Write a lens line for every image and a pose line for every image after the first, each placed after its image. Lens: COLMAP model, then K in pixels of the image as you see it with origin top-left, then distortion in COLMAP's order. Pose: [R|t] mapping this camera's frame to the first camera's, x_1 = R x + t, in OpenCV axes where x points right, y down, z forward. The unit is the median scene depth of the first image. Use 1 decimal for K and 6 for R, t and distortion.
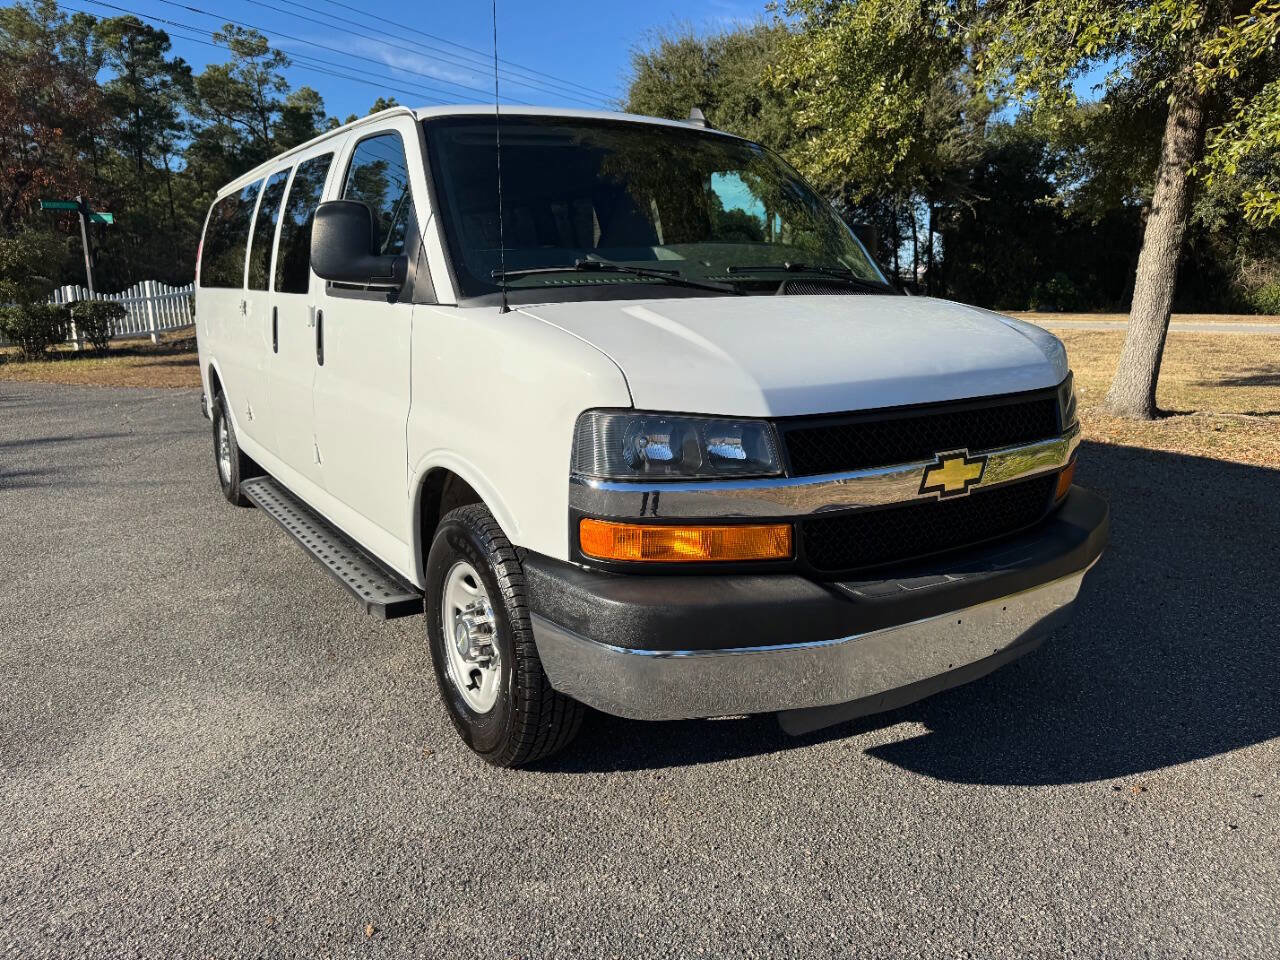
lens RADIAL K [[926.5, 0, 635.8], [0, 926.5, 453.5], [0, 0, 1]] dist [0.030171, -0.020801]
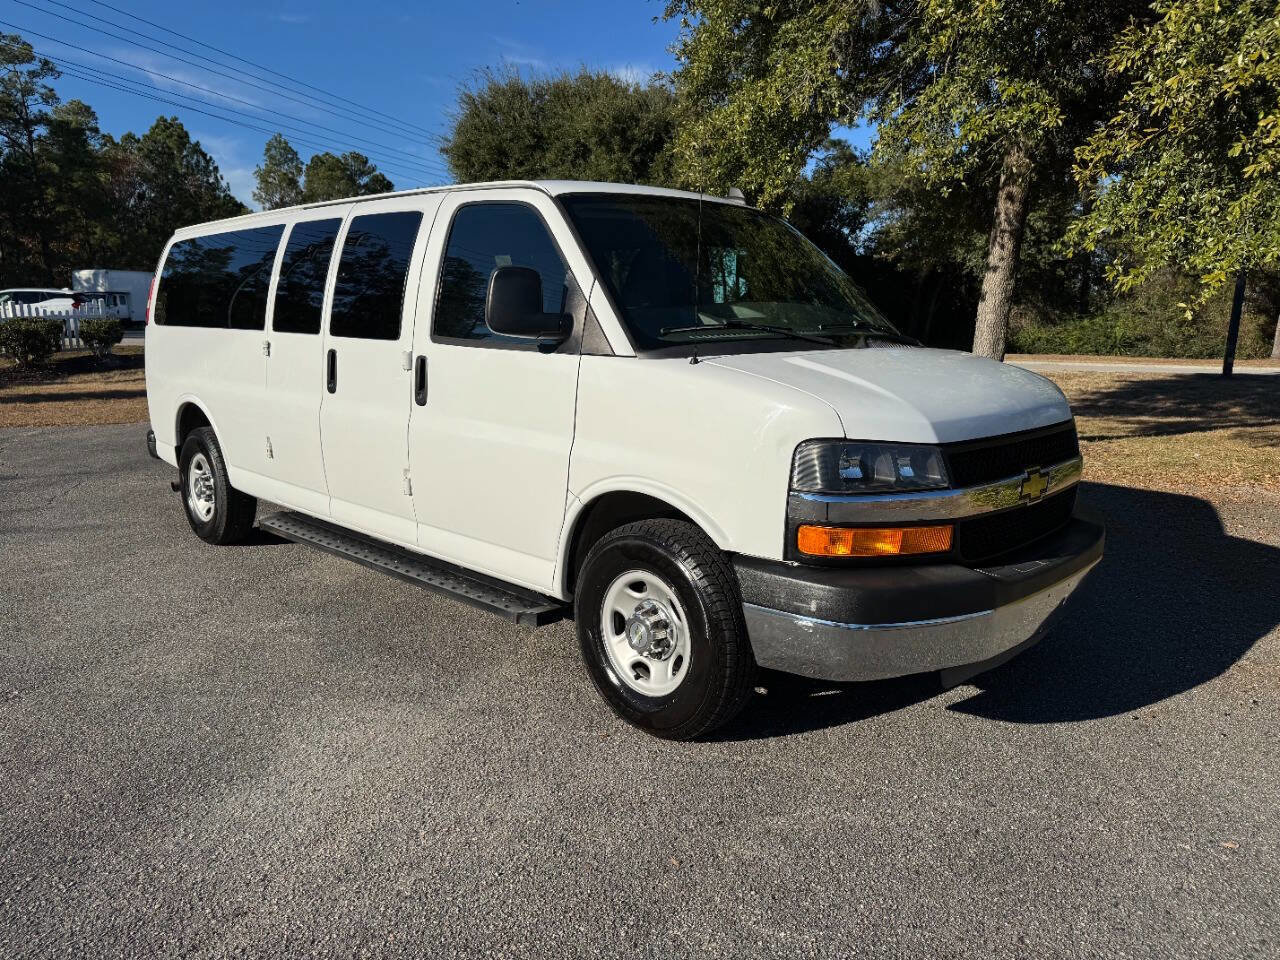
lens RADIAL K [[926.5, 0, 635.8], [0, 926.5, 453.5], [0, 0, 1]] dist [0.030171, -0.020801]
pose [[0.978747, -0.015956, 0.204450, -0.384180], [0.023384, 0.999149, -0.033968, 0.006630], [-0.203734, 0.038027, 0.978287, -0.151040]]
